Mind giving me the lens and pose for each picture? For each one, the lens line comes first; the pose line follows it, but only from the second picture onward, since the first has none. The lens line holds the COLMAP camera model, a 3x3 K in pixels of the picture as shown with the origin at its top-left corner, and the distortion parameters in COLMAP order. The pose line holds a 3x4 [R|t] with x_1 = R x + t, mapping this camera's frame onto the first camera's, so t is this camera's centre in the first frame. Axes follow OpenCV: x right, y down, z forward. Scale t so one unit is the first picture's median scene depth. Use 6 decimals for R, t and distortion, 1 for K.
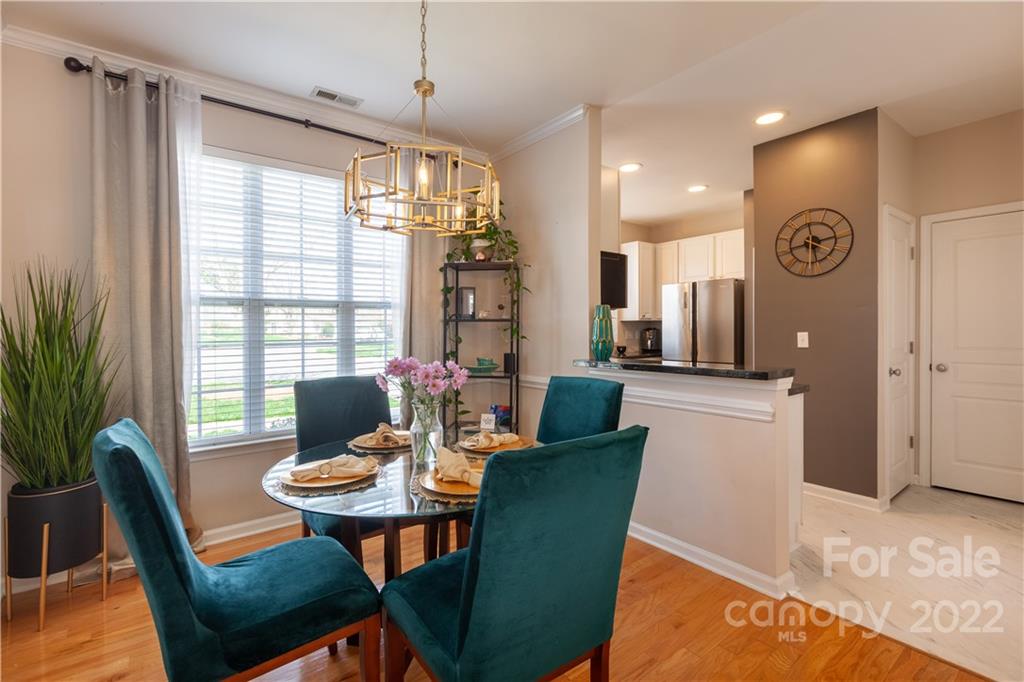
lens RADIAL K [[467.0, 0, 510.5], [0, 467.0, 330.3], [0, 0, 1]] dist [0.000403, -0.003550]
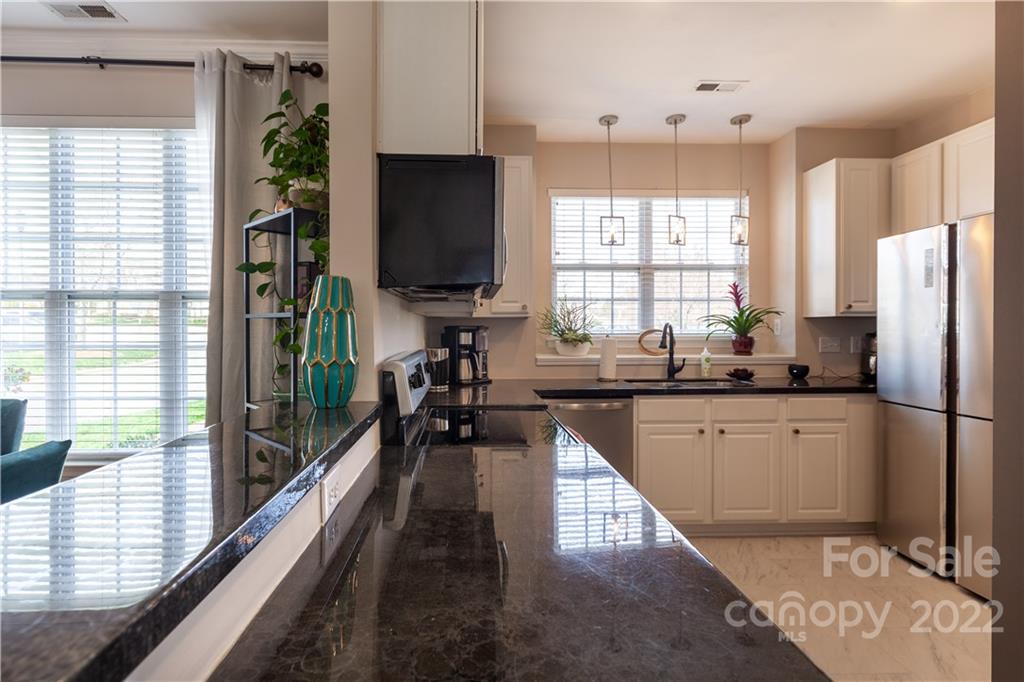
lens RADIAL K [[467.0, 0, 502.6], [0, 467.0, 329.4], [0, 0, 1]] dist [0.000403, -0.003550]
pose [[0.808738, 0.013969, -0.588004, 0.586550], [-0.011853, 0.999902, 0.007451, -0.013853], [0.588050, 0.000944, 0.808824, 0.797905]]
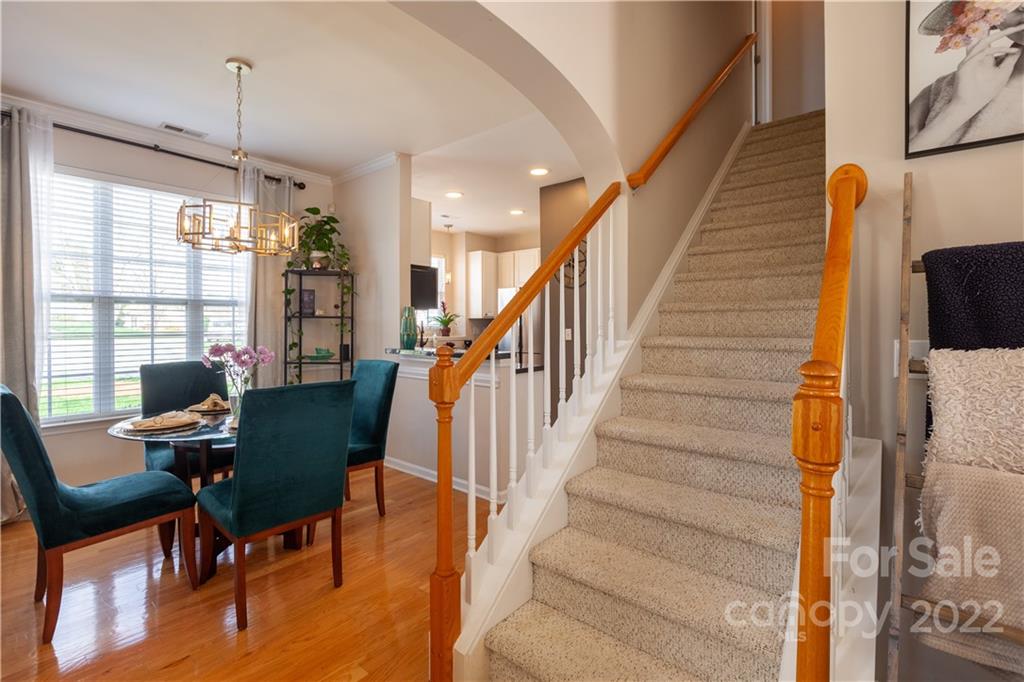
lens RADIAL K [[467.0, 0, 504.7], [0, 467.0, 330.2], [0, 0, 1]] dist [0.000403, -0.003550]
pose [[0.979457, 0.006859, 0.201536, 0.195828], [-0.008536, 0.999936, 0.007454, -0.000461], [-0.201472, -0.009021, 0.979453, -0.341461]]
